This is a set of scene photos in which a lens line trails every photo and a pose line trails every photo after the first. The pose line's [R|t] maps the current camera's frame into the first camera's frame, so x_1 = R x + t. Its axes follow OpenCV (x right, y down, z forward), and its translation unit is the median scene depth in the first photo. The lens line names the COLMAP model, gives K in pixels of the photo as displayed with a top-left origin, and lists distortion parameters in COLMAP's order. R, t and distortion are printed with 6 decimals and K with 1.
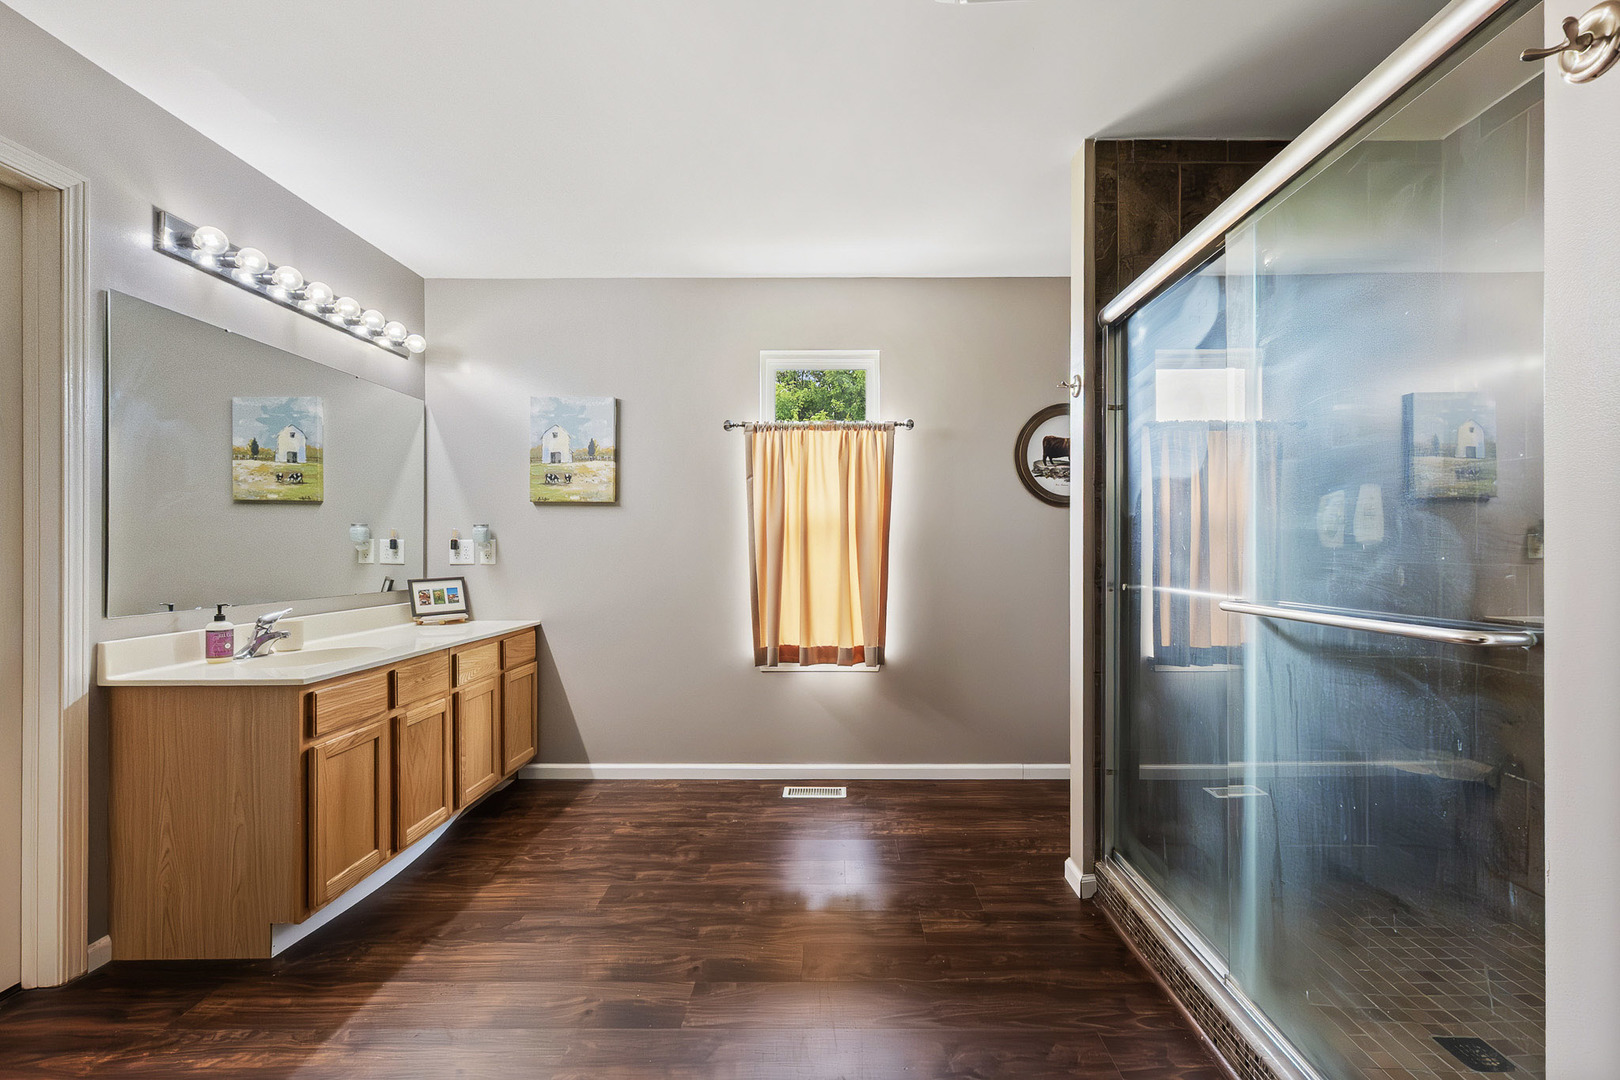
lens RADIAL K [[716.5, 0, 811.9], [0, 716.5, 545.4], [0, 0, 1]] dist [0.003011, 0.001888]
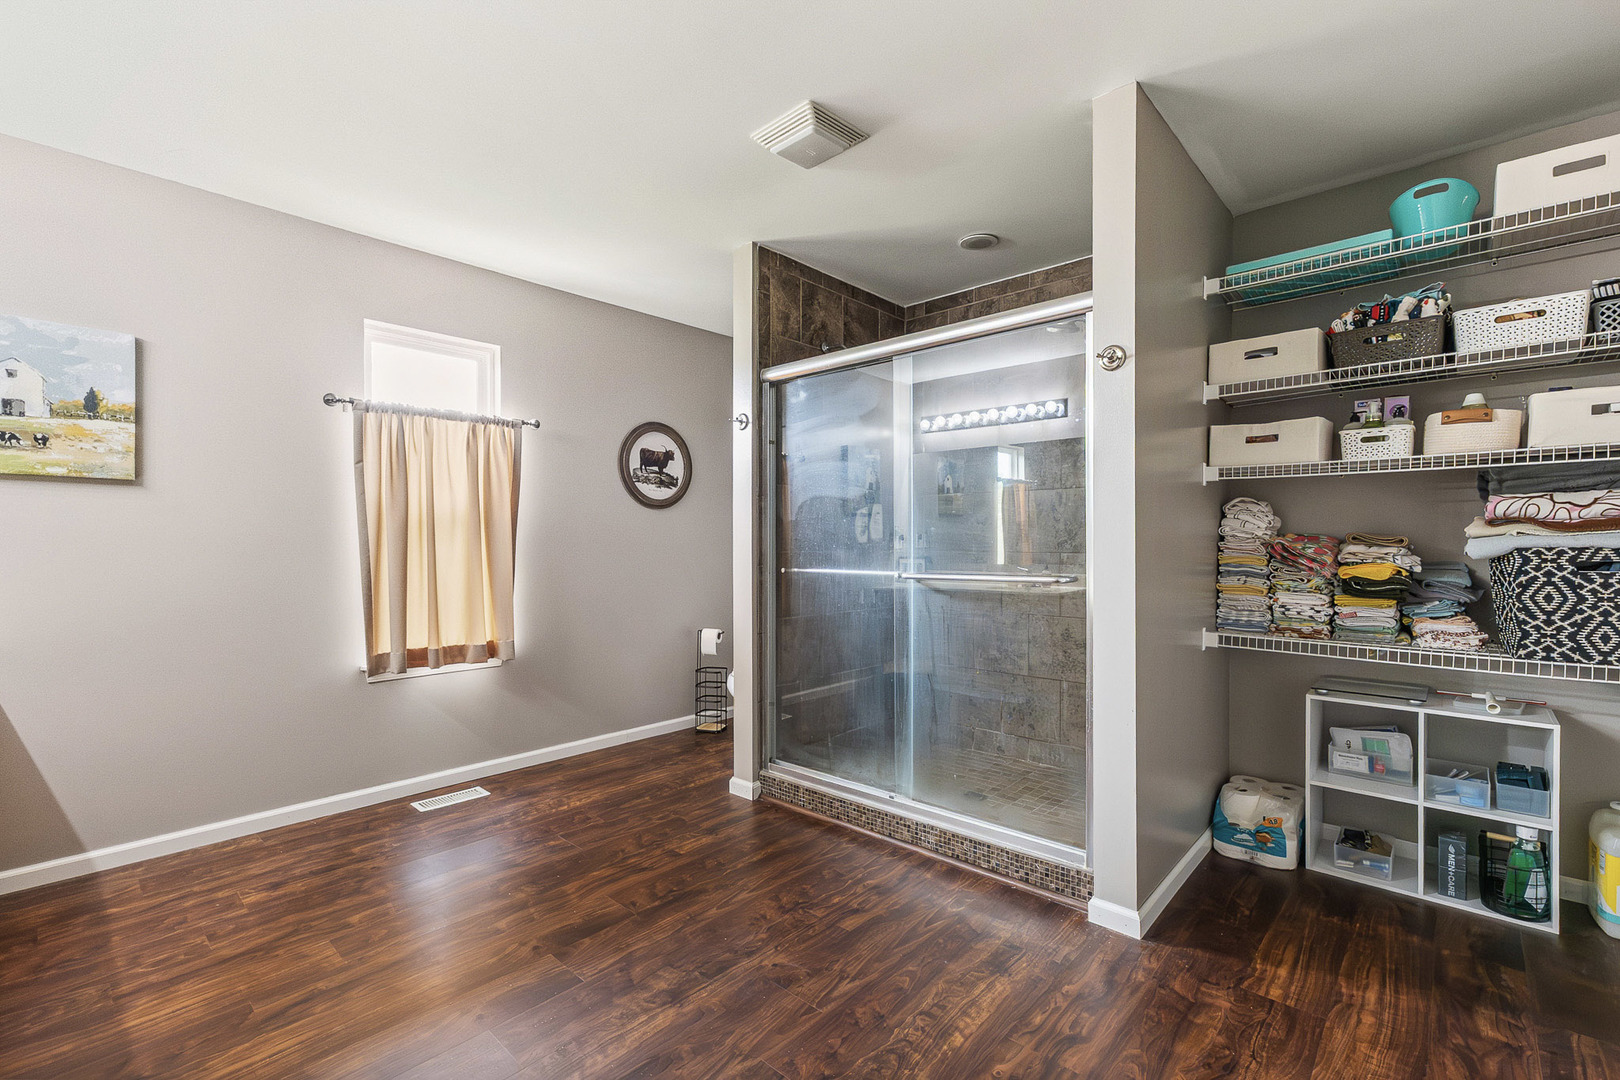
lens RADIAL K [[716.5, 0, 809.3], [0, 716.5, 540.2], [0, 0, 1]] dist [0.003011, 0.001888]
pose [[0.670661, 0.001712, 0.741762, -0.373941], [-0.000972, 0.999999, -0.001428, 0.000765], [-0.741763, 0.000237, 0.670662, 0.005936]]
